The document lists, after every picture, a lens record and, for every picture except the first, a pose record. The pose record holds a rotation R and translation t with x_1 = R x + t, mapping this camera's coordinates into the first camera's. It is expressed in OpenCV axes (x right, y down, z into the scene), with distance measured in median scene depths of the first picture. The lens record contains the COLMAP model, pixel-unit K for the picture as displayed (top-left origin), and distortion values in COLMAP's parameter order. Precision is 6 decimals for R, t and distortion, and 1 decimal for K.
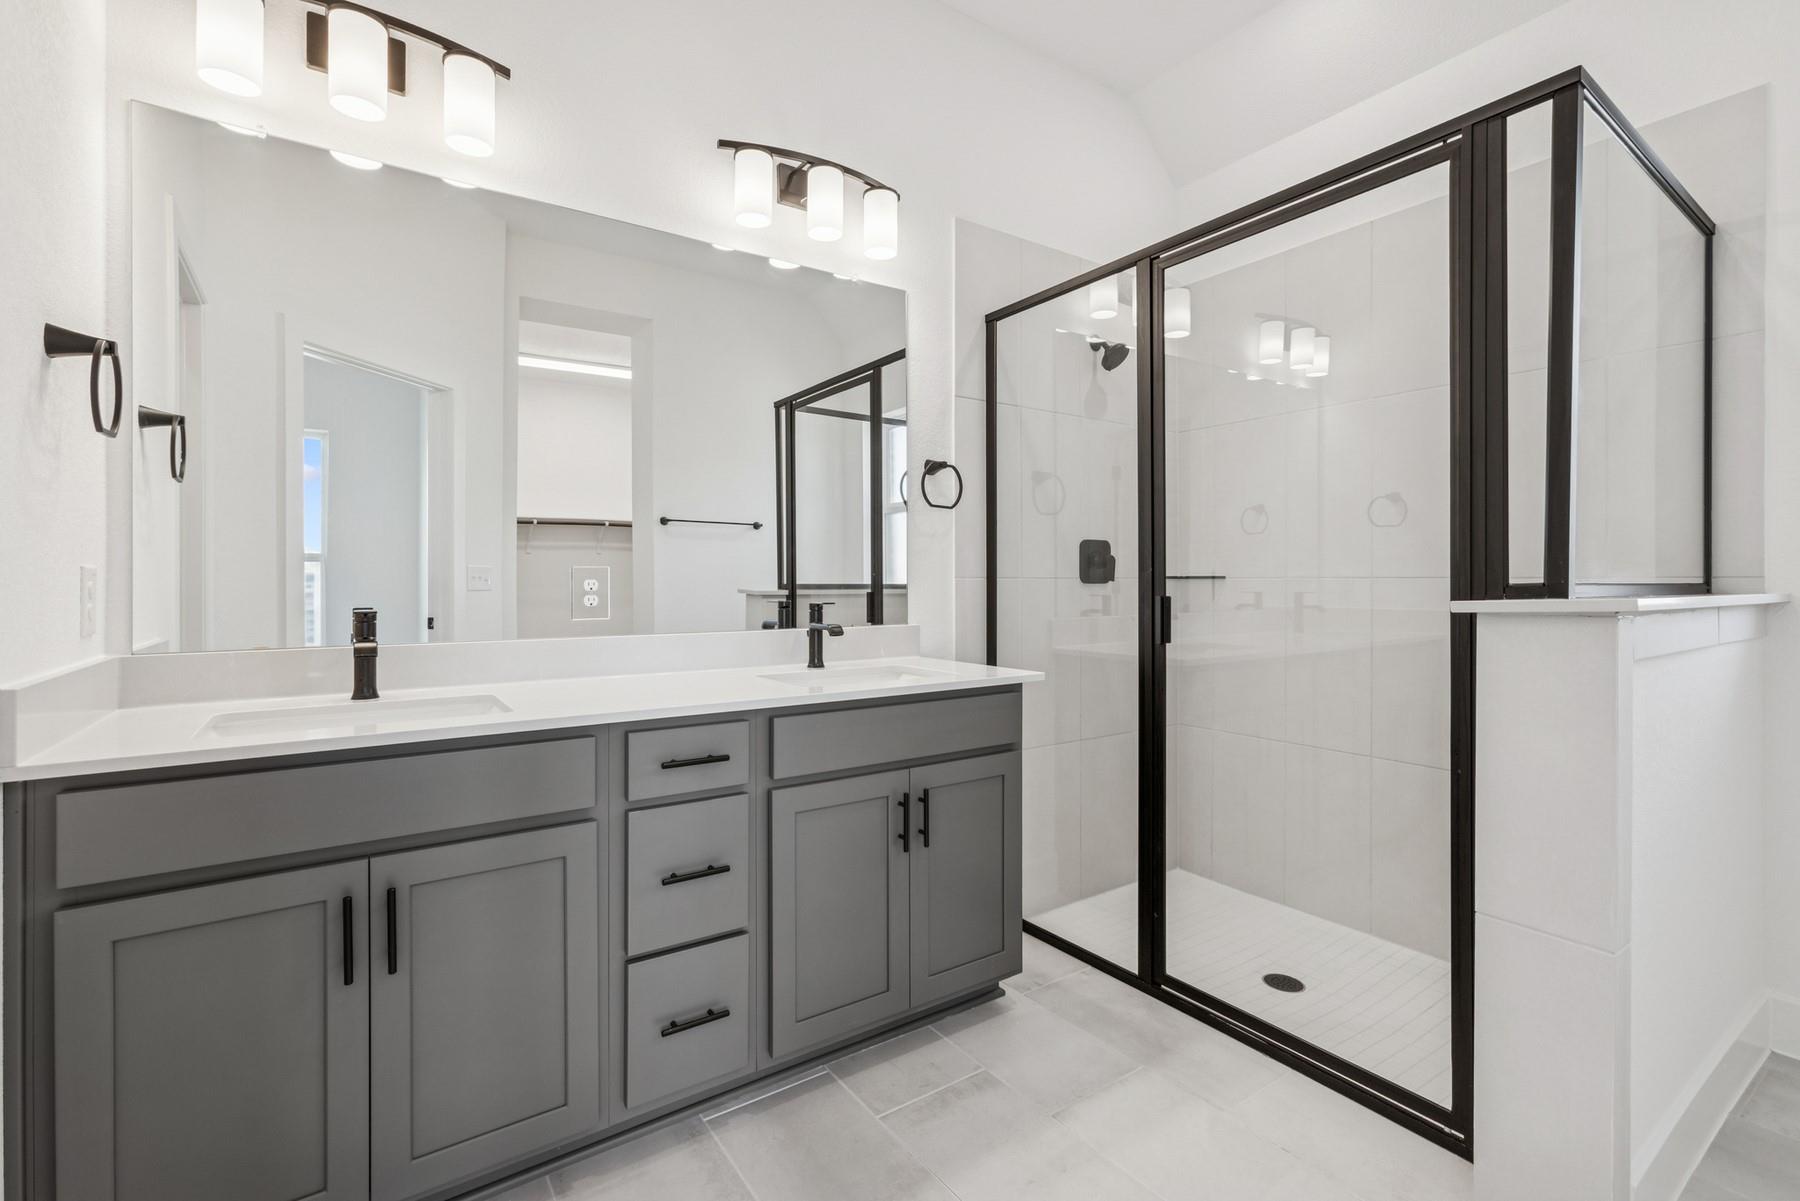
lens RADIAL K [[816.7, 0, 890.7], [0, 816.7, 588.1], [0, 0, 1]] dist [-0.007550, 0.005423]
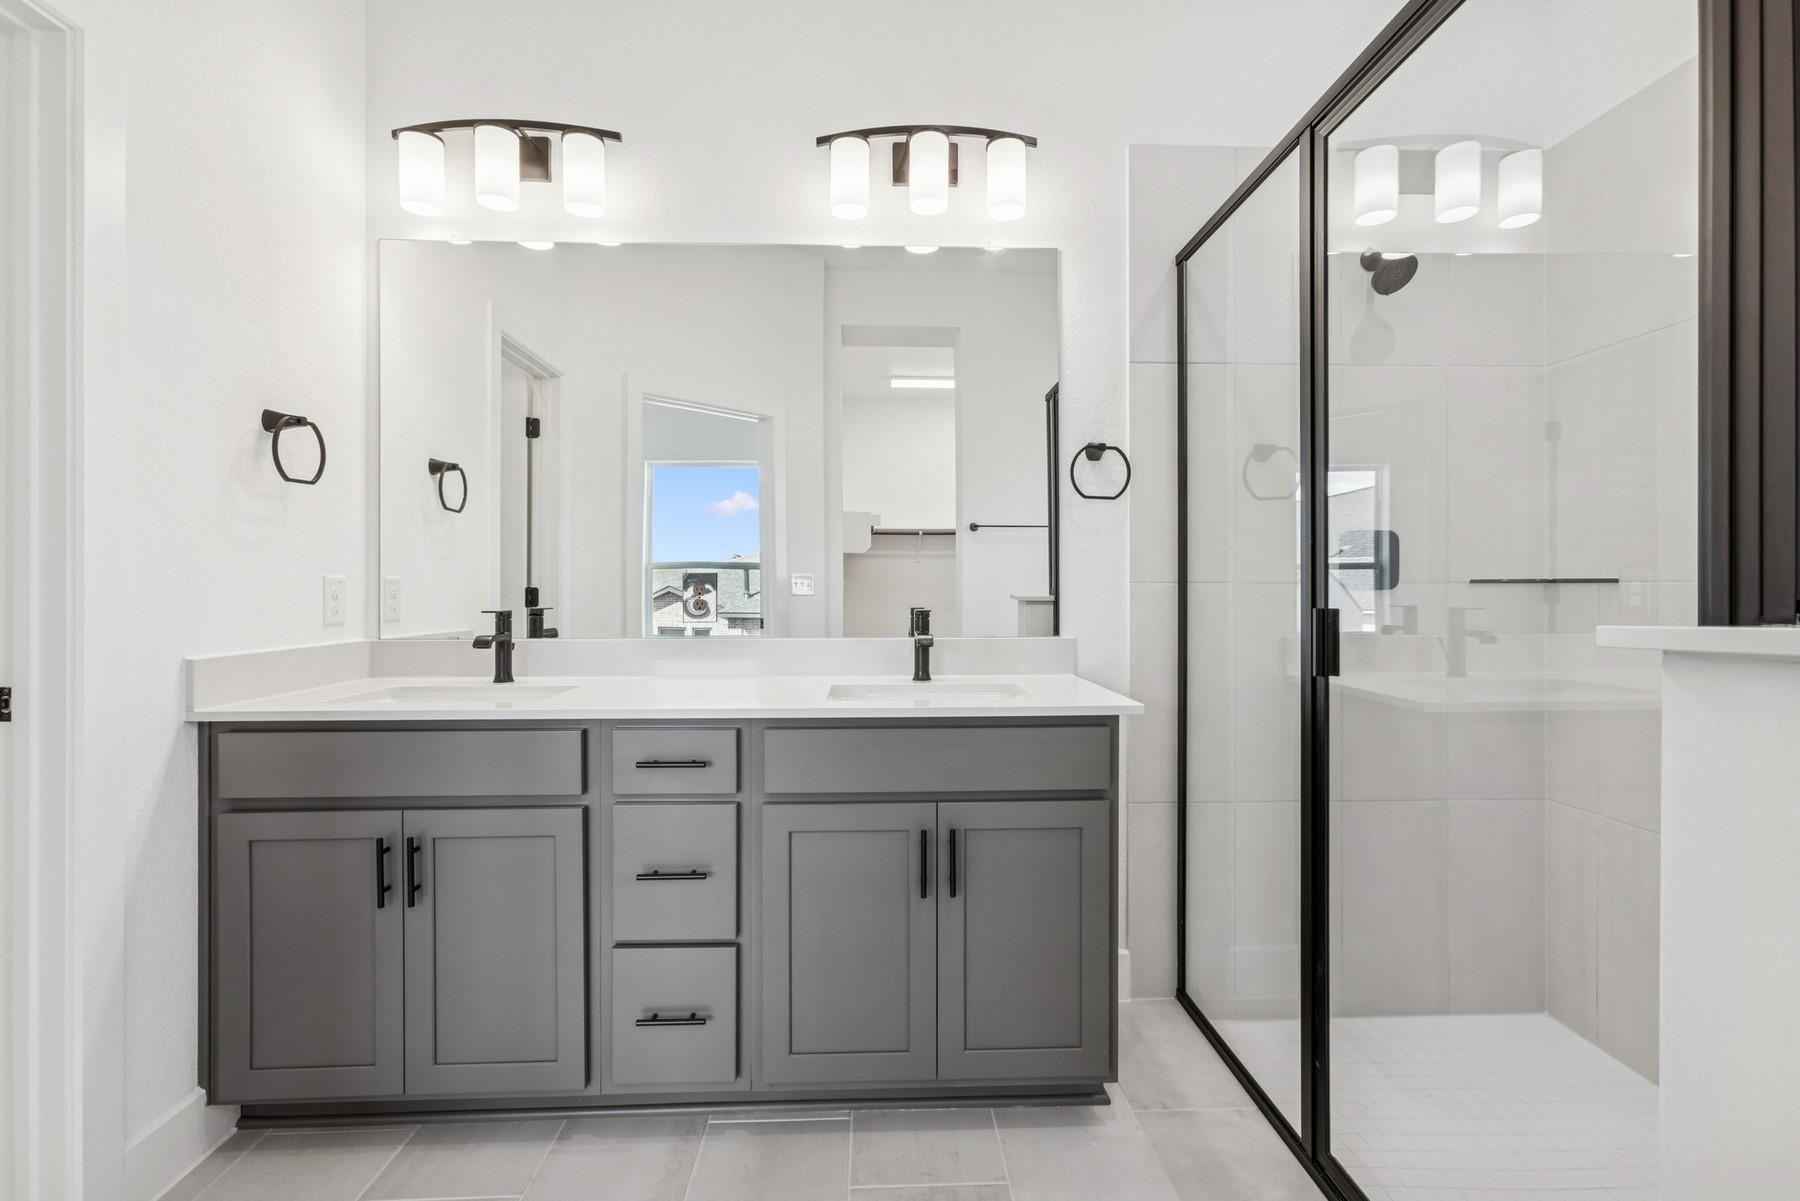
lens RADIAL K [[816.7, 0, 897.6], [0, 816.7, 594.9], [0, 0, 1]] dist [-0.007550, 0.005423]
pose [[0.843163, 0.005699, -0.537628, 0.404970], [-0.004882, 0.999984, 0.002944, -0.001624], [0.537636, 0.000143, 0.843177, 0.222050]]
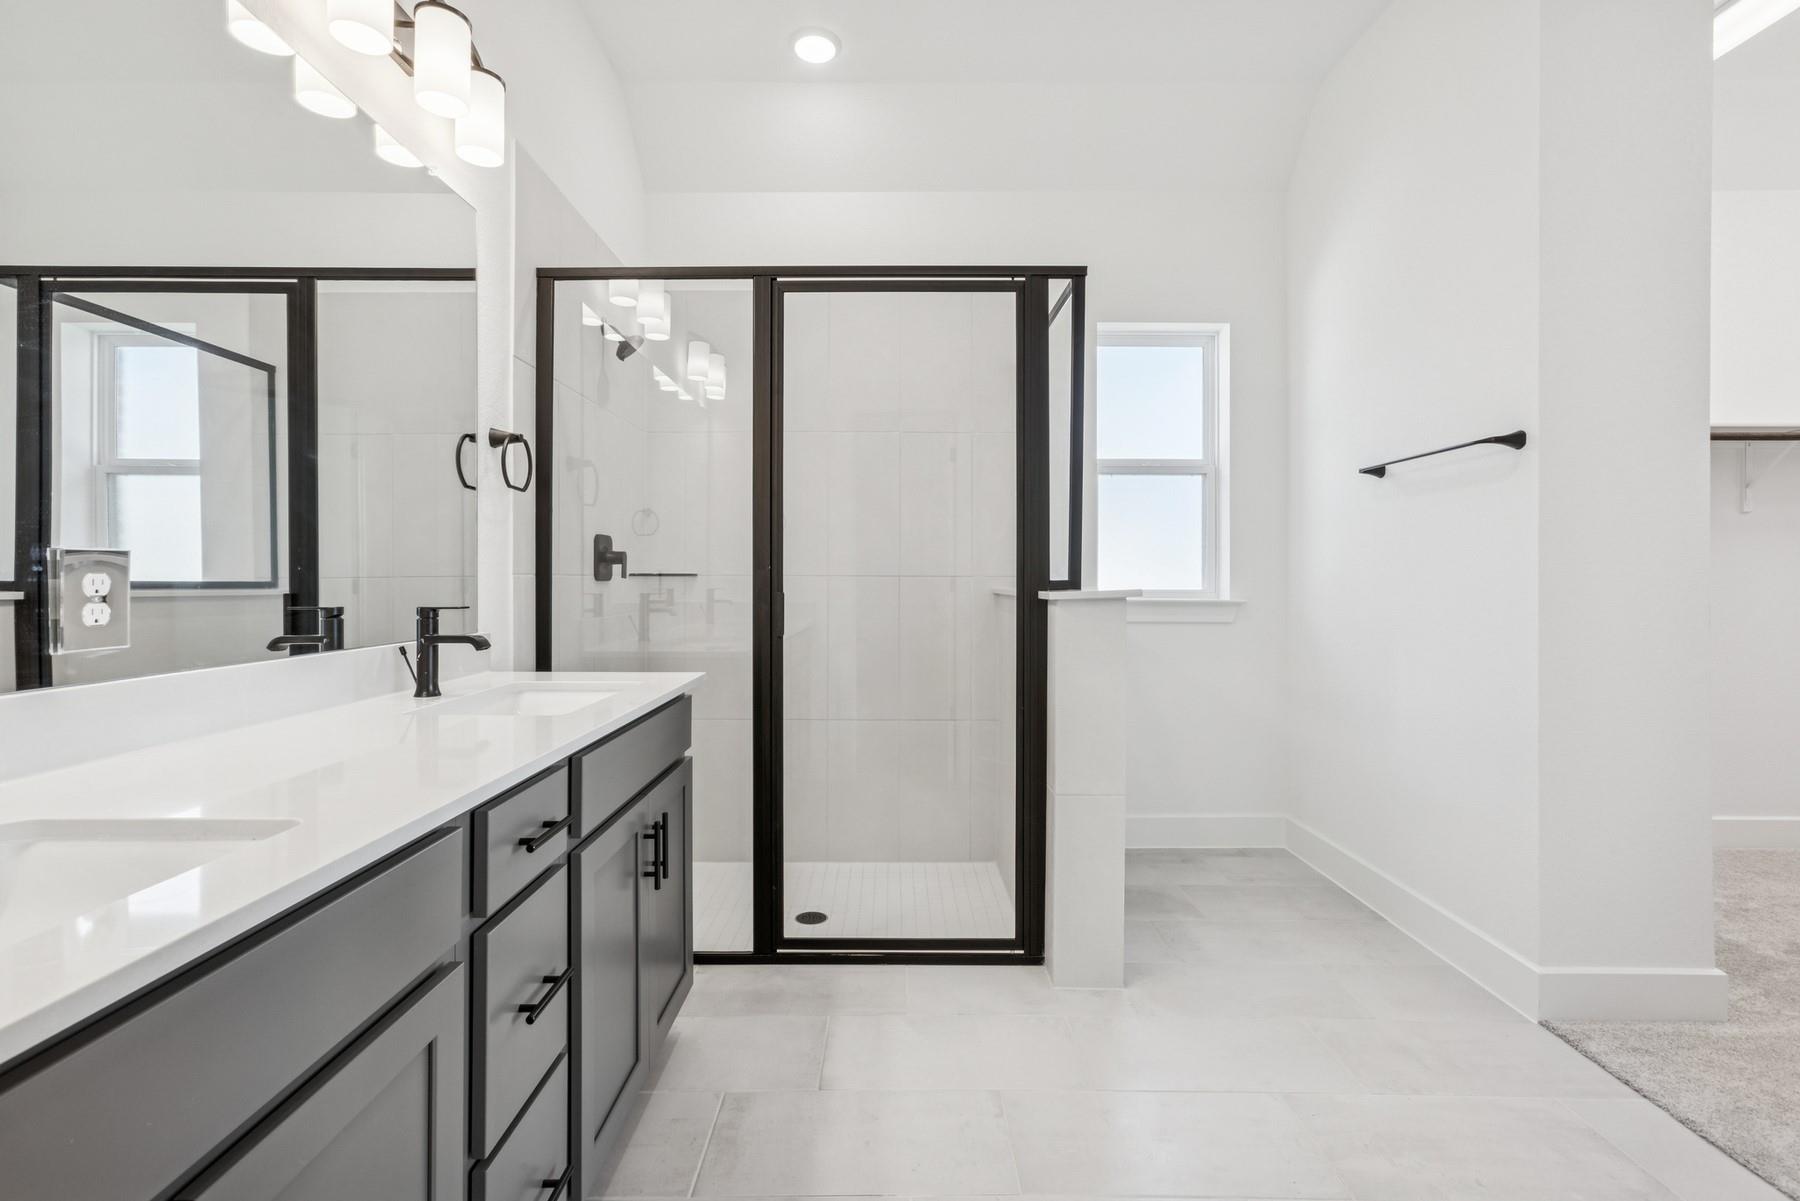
lens RADIAL K [[816.7, 0, 896.3], [0, 816.7, 587.8], [0, 0, 1]] dist [-0.007550, 0.005423]
pose [[0.558312, -0.007756, 0.829595, -0.490383], [0.005997, 0.999968, 0.005313, -0.001264], [-0.829610, 0.002008, 0.558340, 0.267693]]
